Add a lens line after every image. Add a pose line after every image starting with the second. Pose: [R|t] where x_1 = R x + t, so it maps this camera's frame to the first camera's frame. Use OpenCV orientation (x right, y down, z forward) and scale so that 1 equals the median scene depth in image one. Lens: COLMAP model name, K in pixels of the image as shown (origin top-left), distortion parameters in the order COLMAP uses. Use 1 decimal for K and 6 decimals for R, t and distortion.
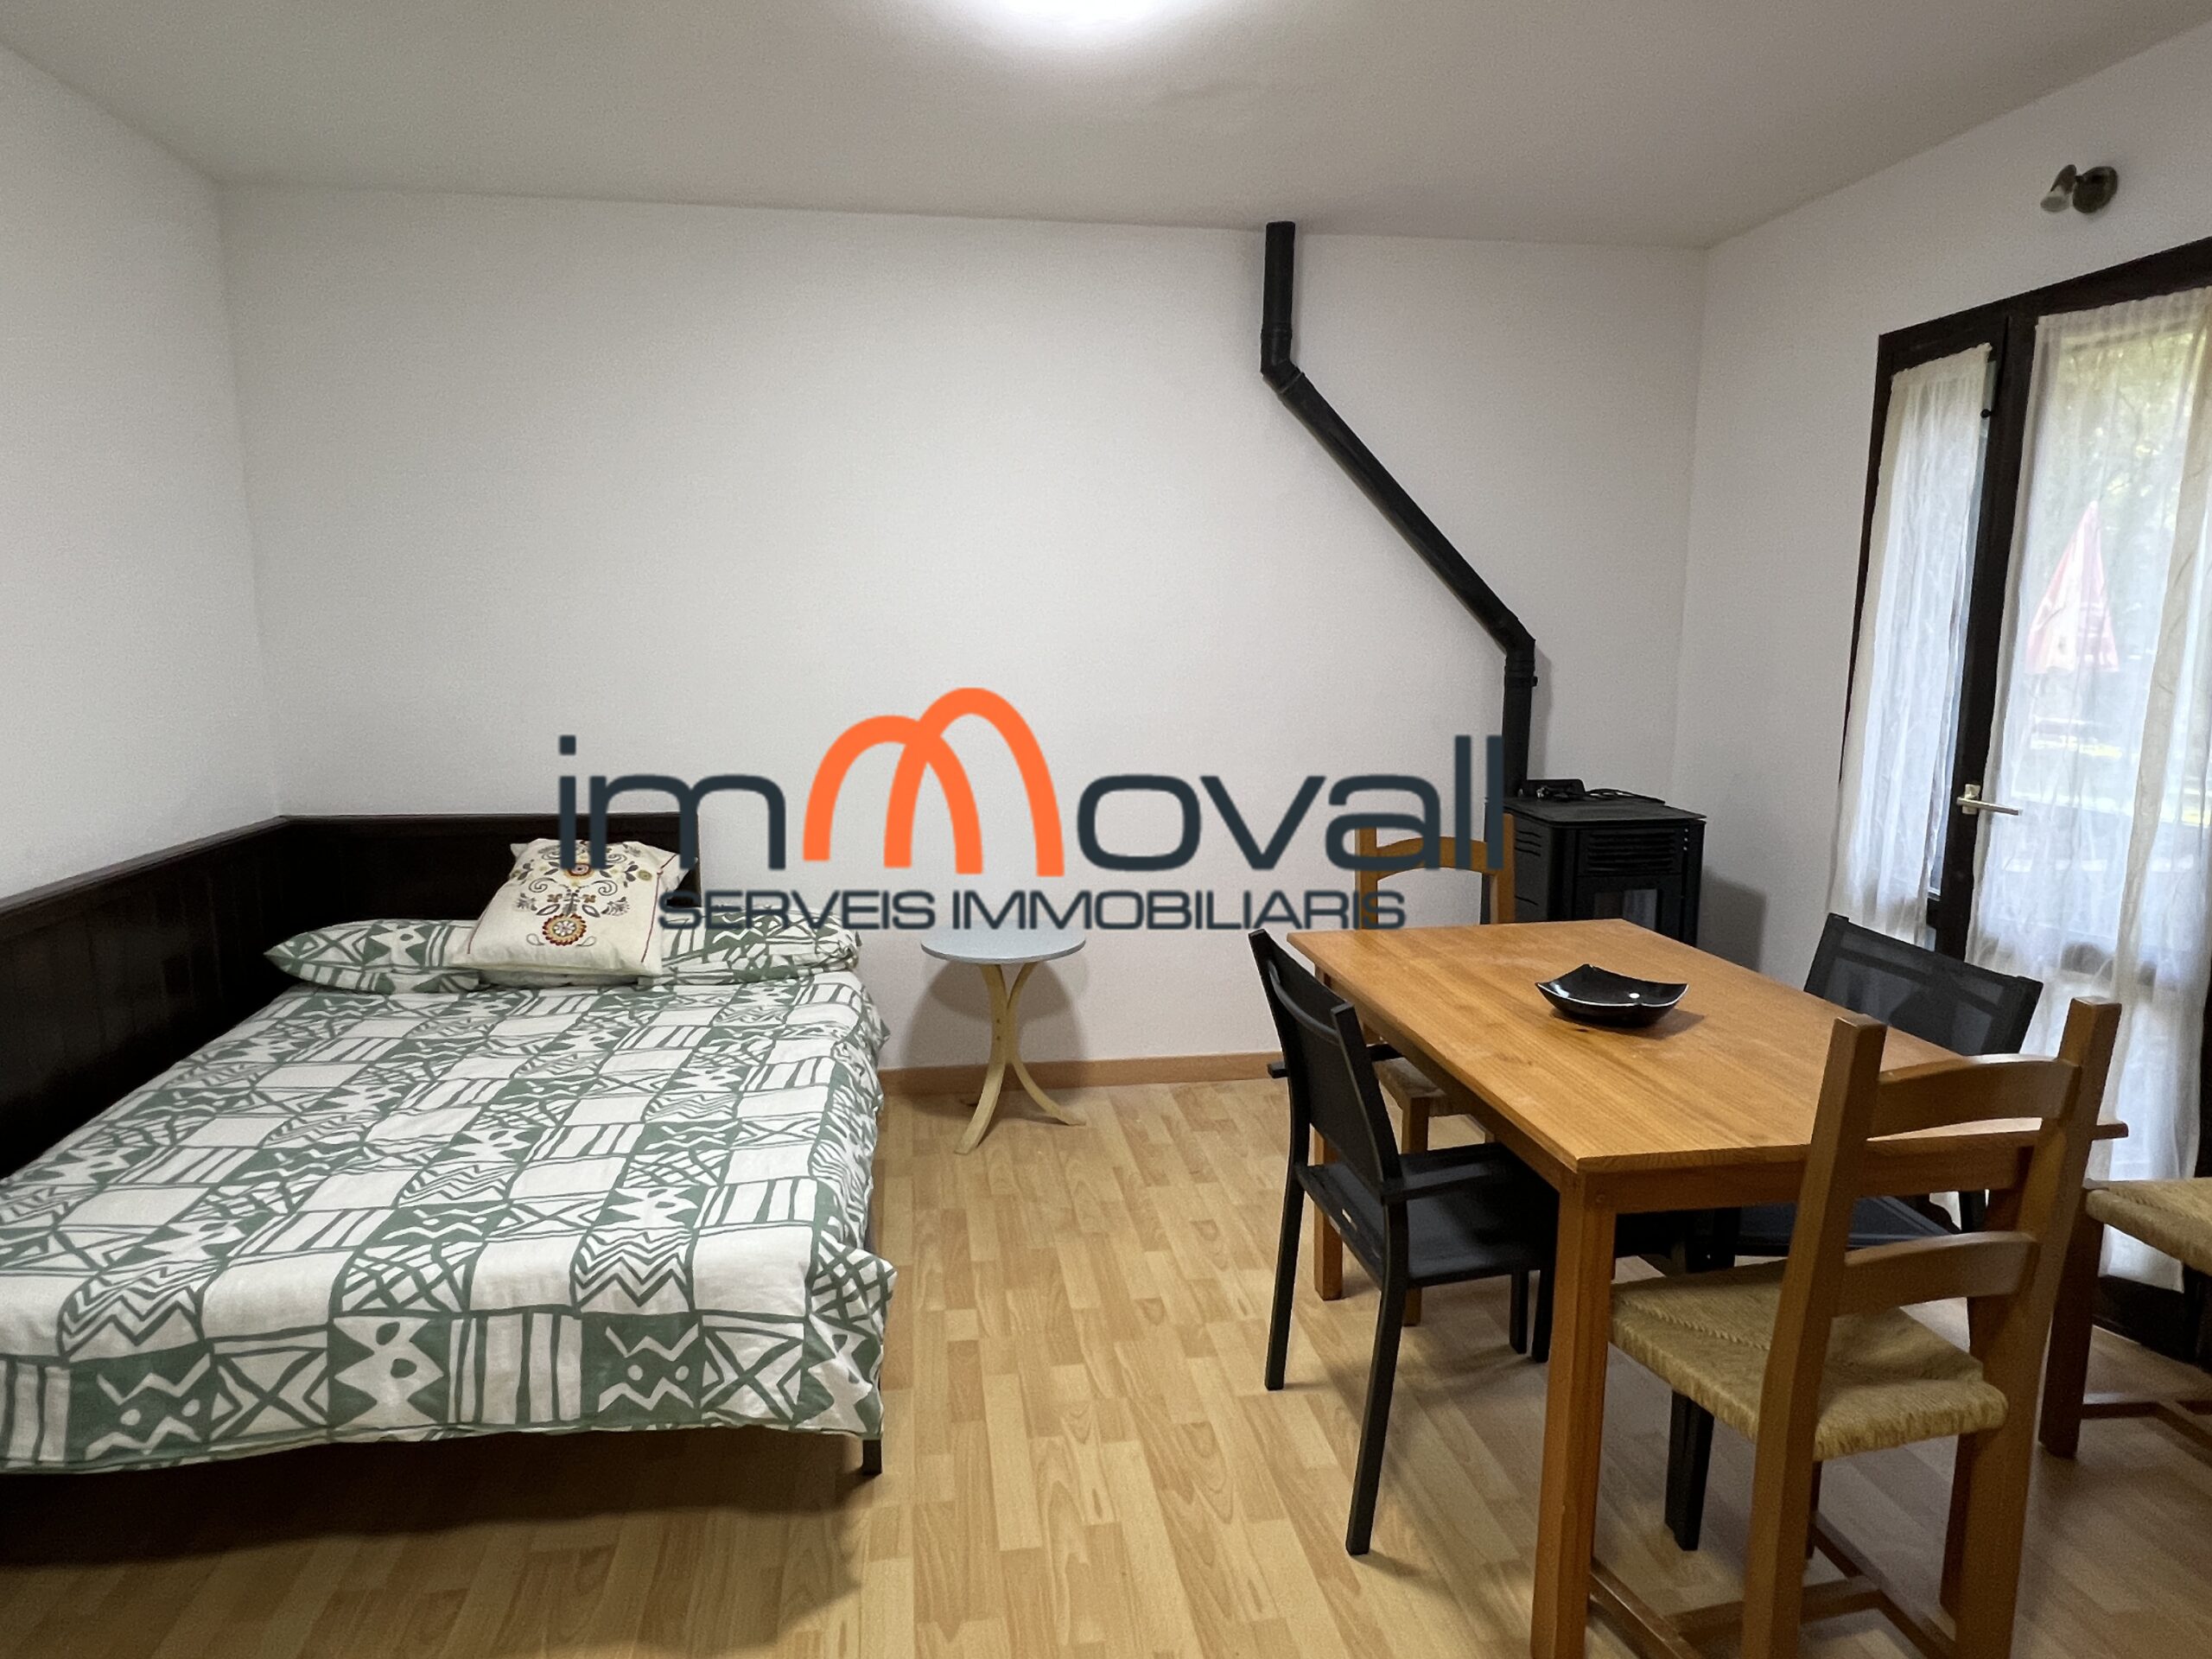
lens RADIAL K [[1280.4, 0, 1125.8], [0, 1280.4, 867.0], [0, 0, 1]] dist [-0.000978, -0.004989]
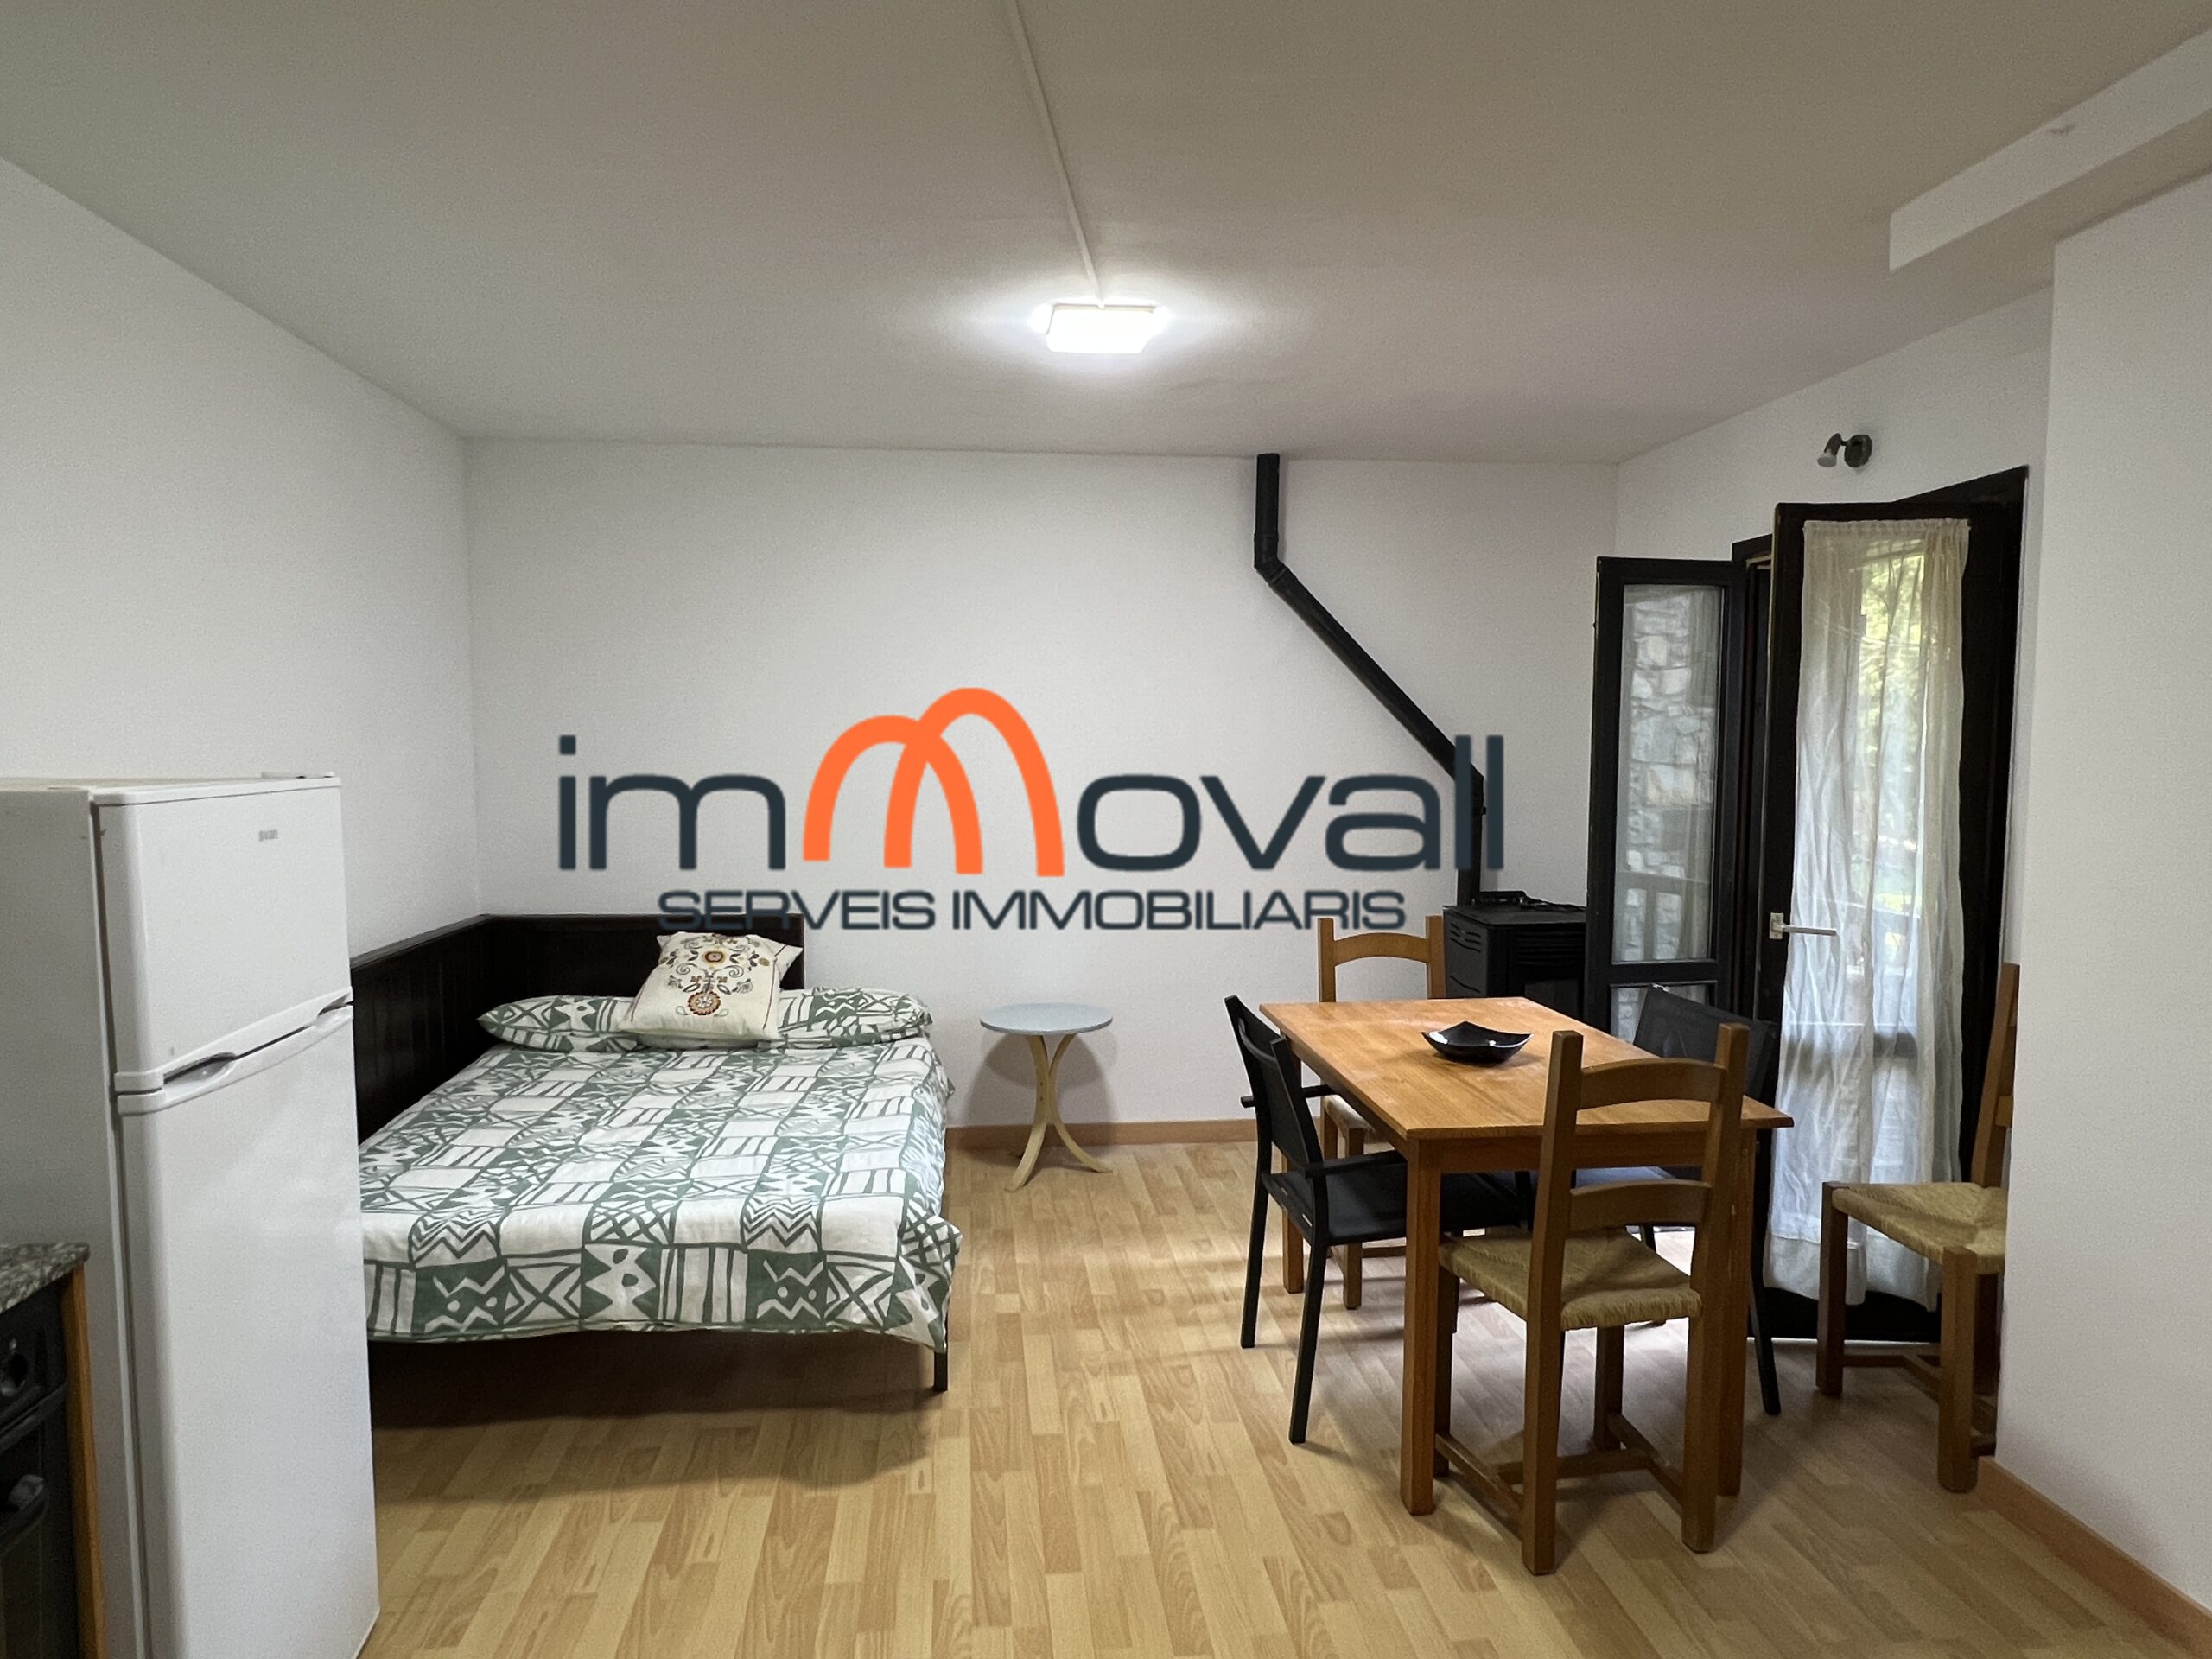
lens RADIAL K [[1280.4, 0, 1104.5], [0, 1280.4, 858.1], [0, 0, 1]] dist [-0.000978, -0.004989]
pose [[0.998224, 0.002390, -0.059520, 0.055625], [-0.008087, 0.995381, -0.095663, 0.036696], [0.059016, 0.095975, 0.993633, -0.394563]]
